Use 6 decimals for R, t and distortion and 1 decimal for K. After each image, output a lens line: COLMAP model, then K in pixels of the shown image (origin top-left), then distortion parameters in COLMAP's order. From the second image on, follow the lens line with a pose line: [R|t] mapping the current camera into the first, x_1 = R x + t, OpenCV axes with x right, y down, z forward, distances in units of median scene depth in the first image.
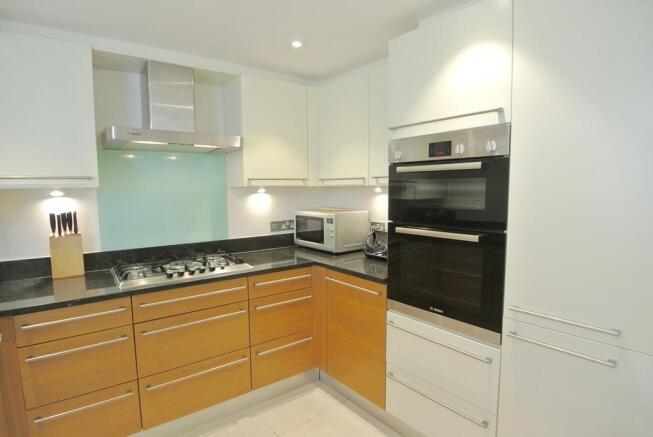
lens RADIAL K [[341.4, 0, 329.3], [0, 341.4, 217.6], [0, 0, 1]] dist [-0.018698, -0.012774]
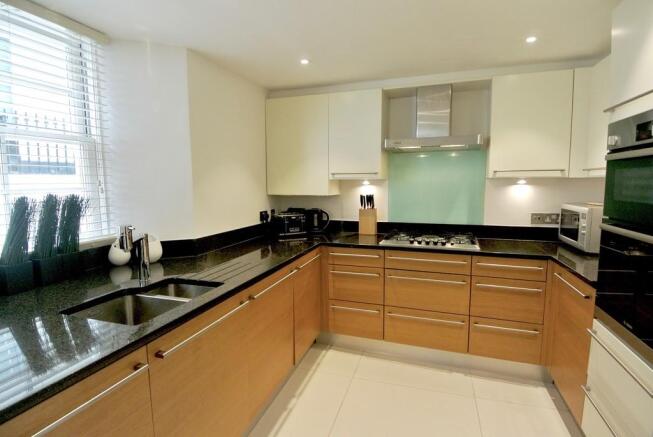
lens RADIAL K [[341.4, 0, 328.3], [0, 341.4, 218.2], [0, 0, 1]] dist [-0.018698, -0.012774]
pose [[0.541741, 0.089827, -0.835732, 0.454127], [-0.069898, 0.995644, 0.061705, 0.009046], [0.837634, 0.024988, 0.545660, -0.051284]]
